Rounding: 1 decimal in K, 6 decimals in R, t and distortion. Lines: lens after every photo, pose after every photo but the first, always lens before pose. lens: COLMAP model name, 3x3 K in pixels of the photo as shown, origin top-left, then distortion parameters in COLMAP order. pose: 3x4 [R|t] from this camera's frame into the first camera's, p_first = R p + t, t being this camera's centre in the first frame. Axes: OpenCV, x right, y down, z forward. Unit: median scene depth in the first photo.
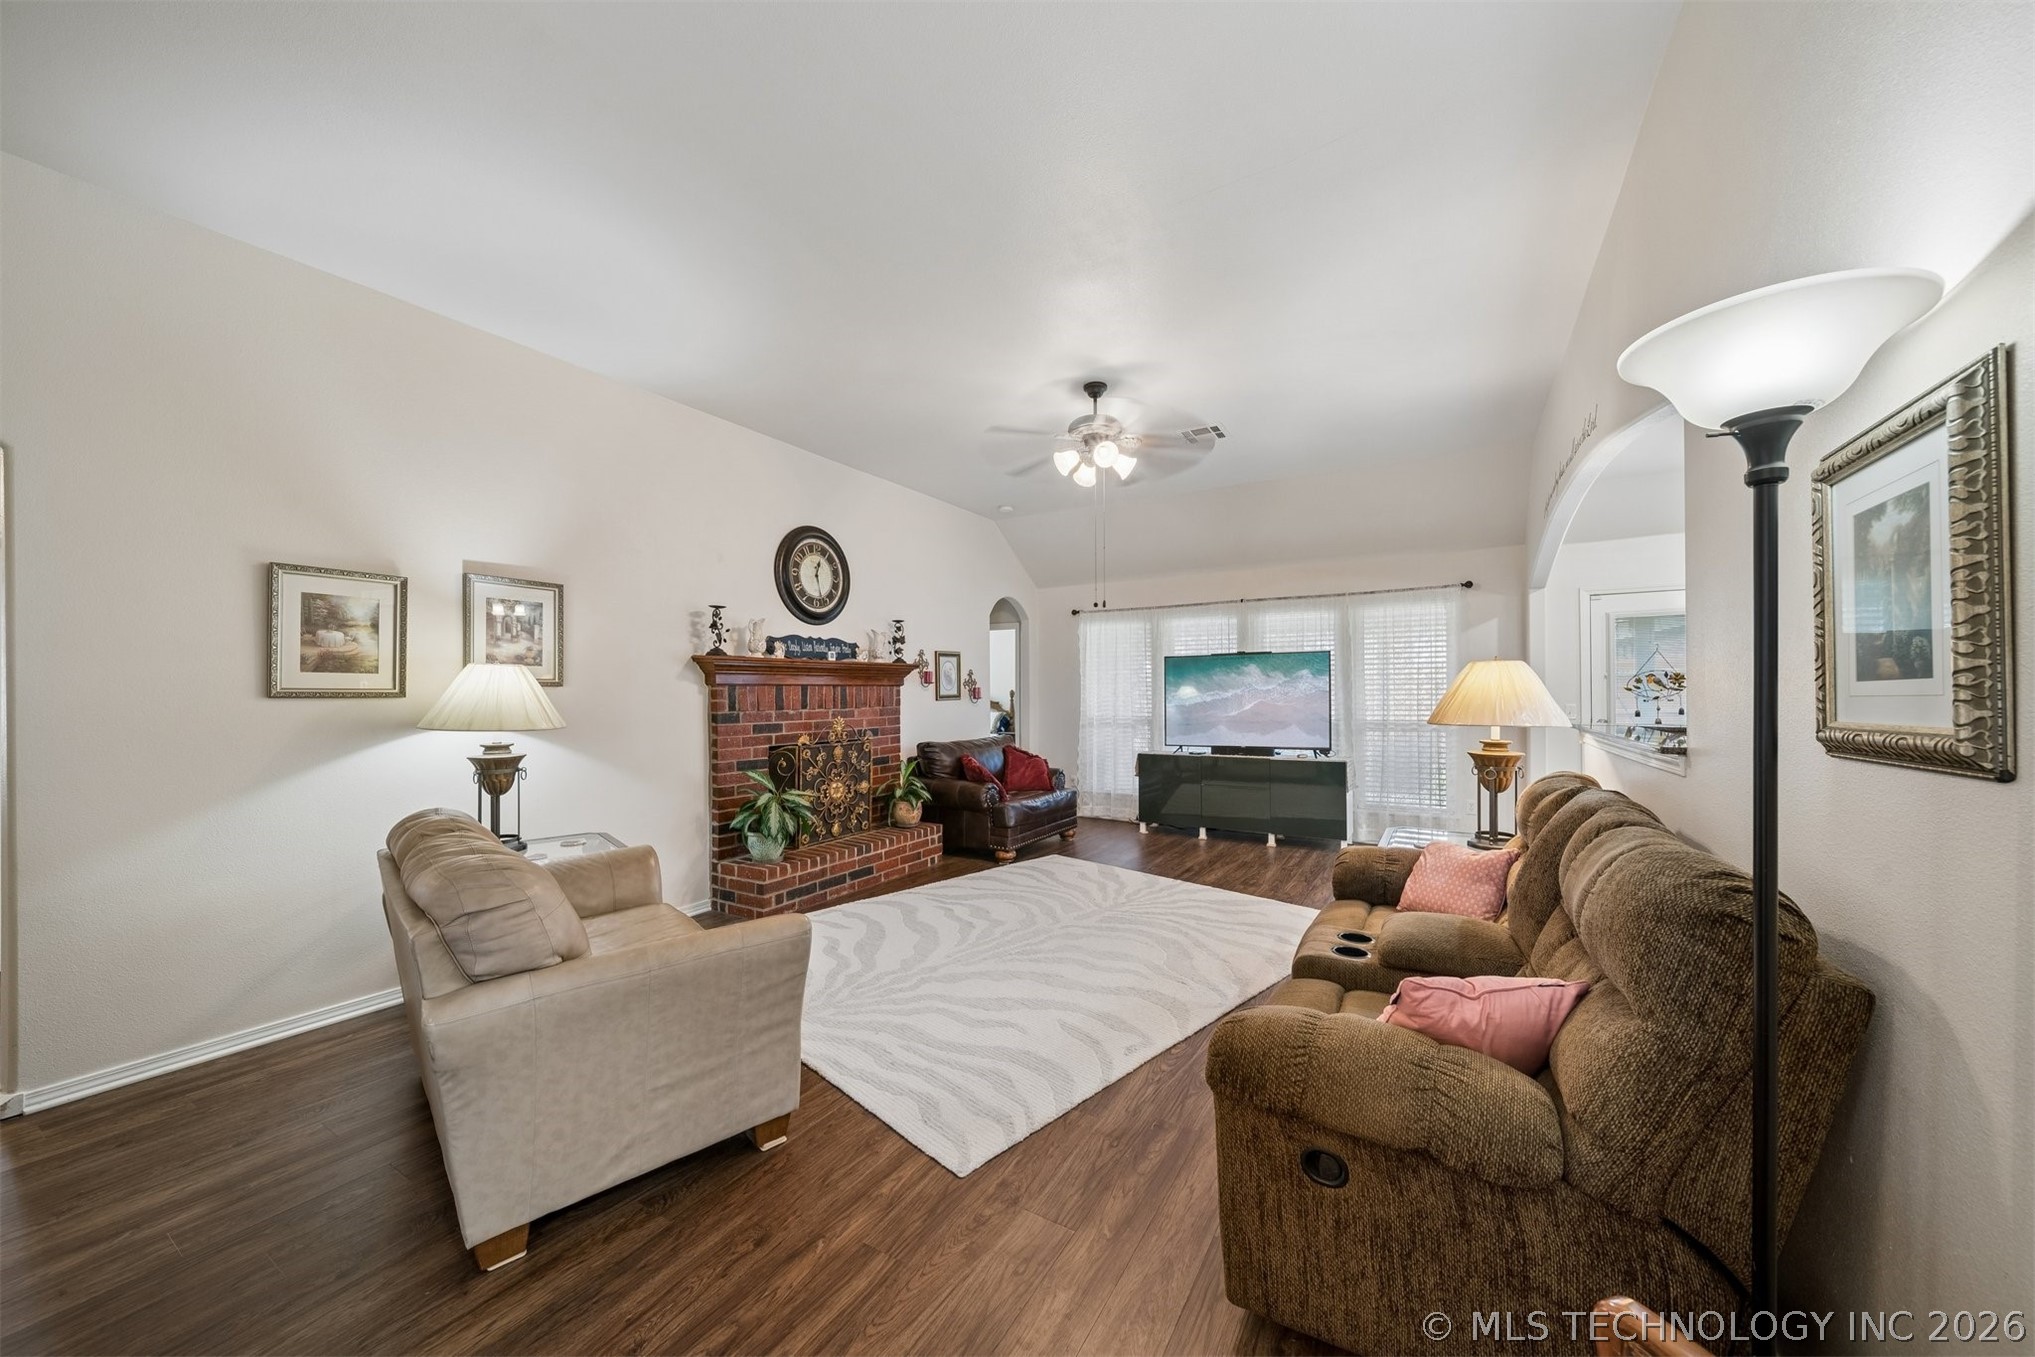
lens RADIAL K [[713.9, 0, 1029.4], [0, 713.9, 688.1], [0, 0, 1]] dist [-0.000139, -0.000660]
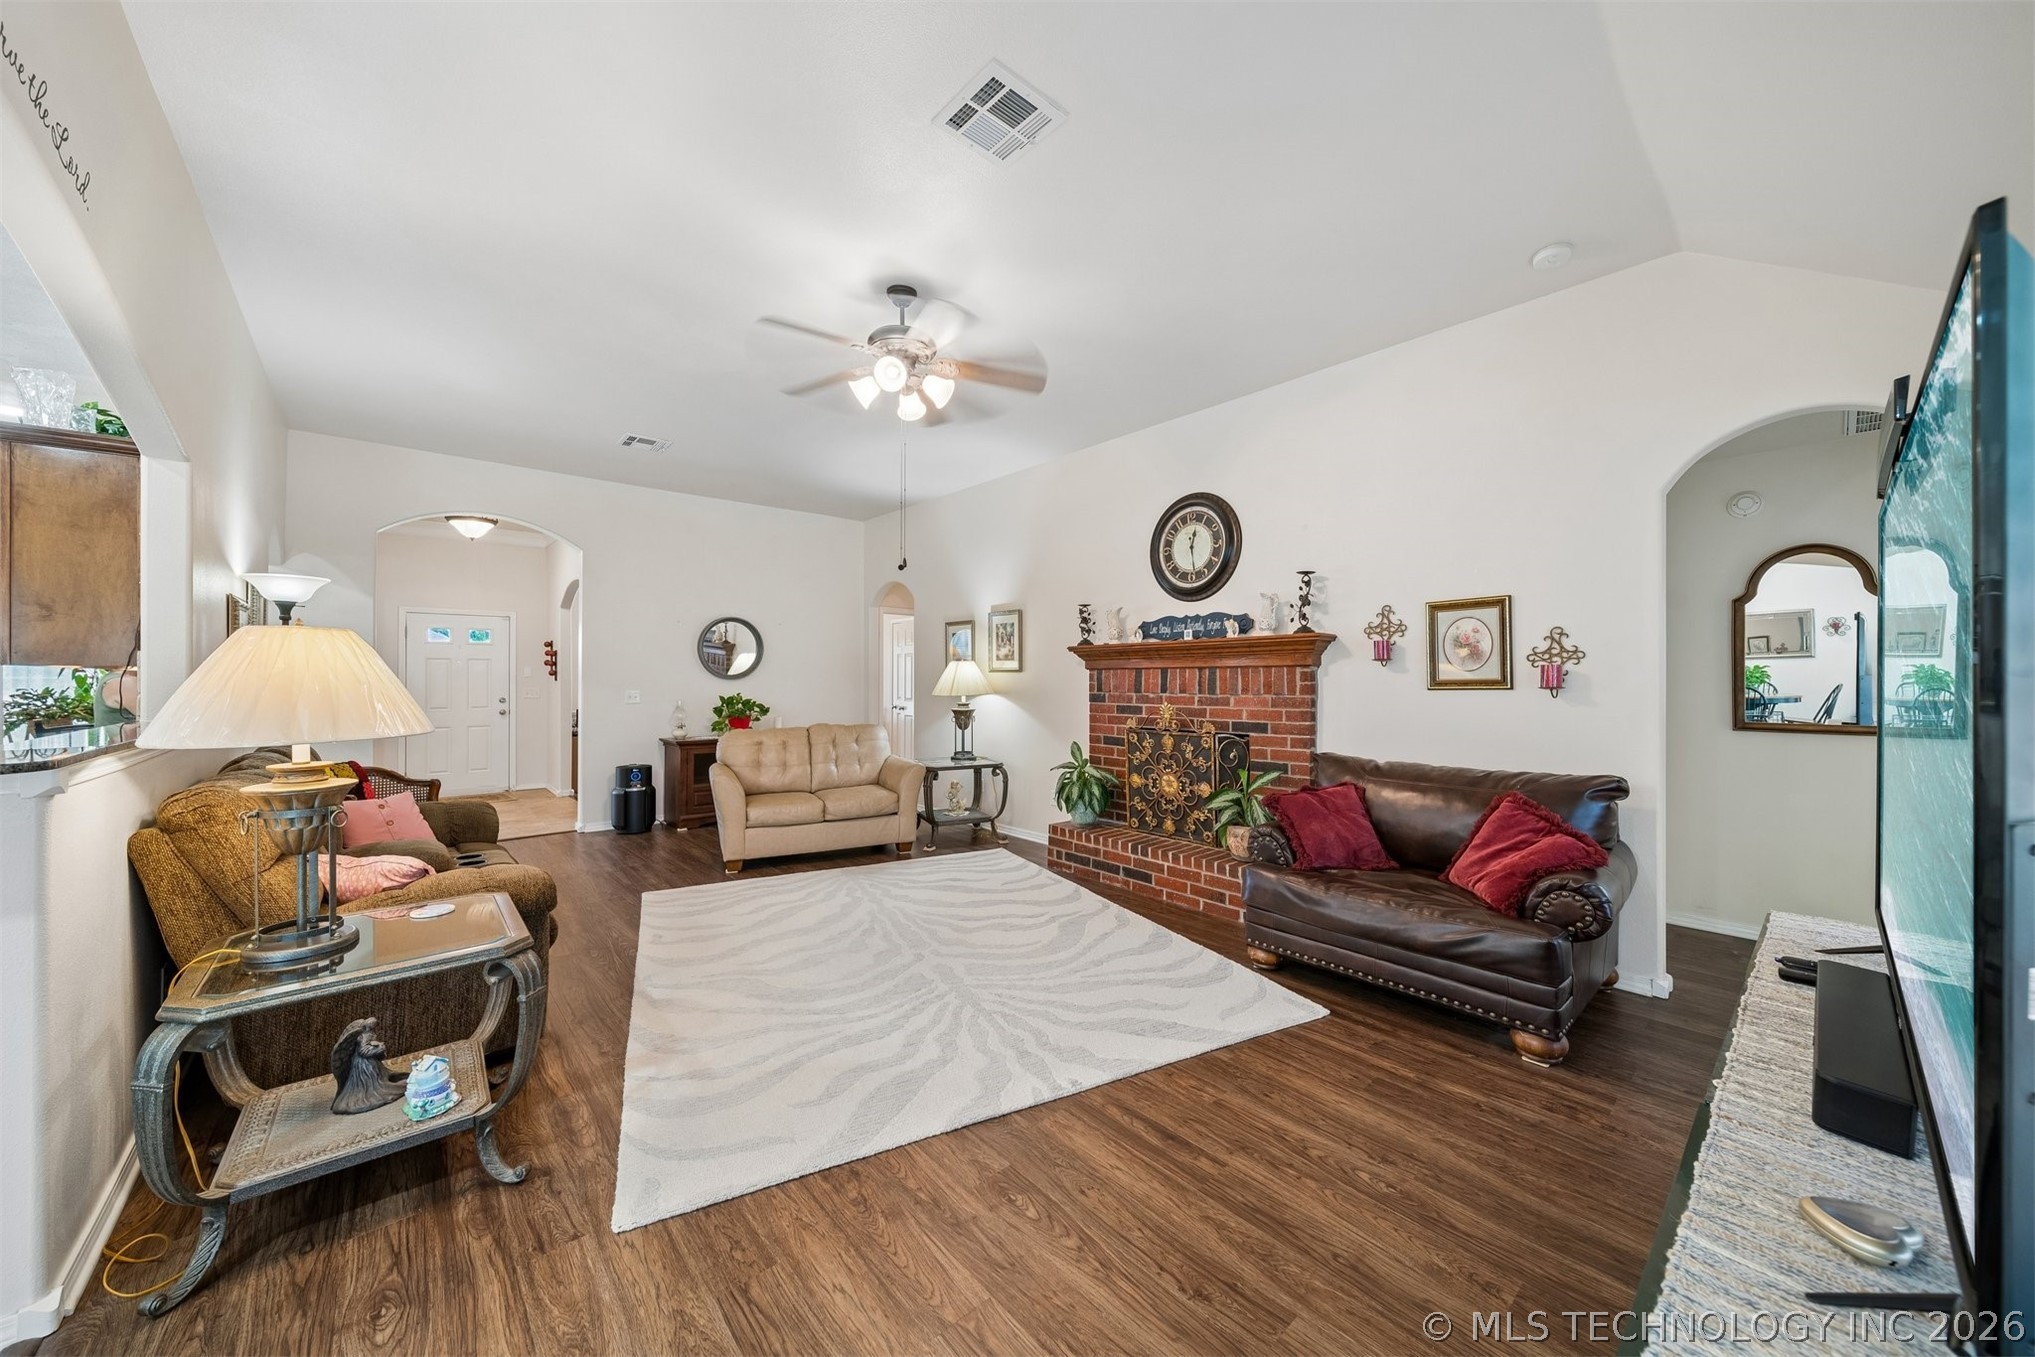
lens RADIAL K [[713.9, 0, 1024.2], [0, 713.9, 676.5], [0, 0, 1]] dist [-0.000139, -0.000660]
pose [[-0.305913, 0.003630, -0.952053, 0.679830], [0.009228, 0.999957, 0.000847, 0.004609], [0.952015, -0.008527, -0.305933, 1.153511]]
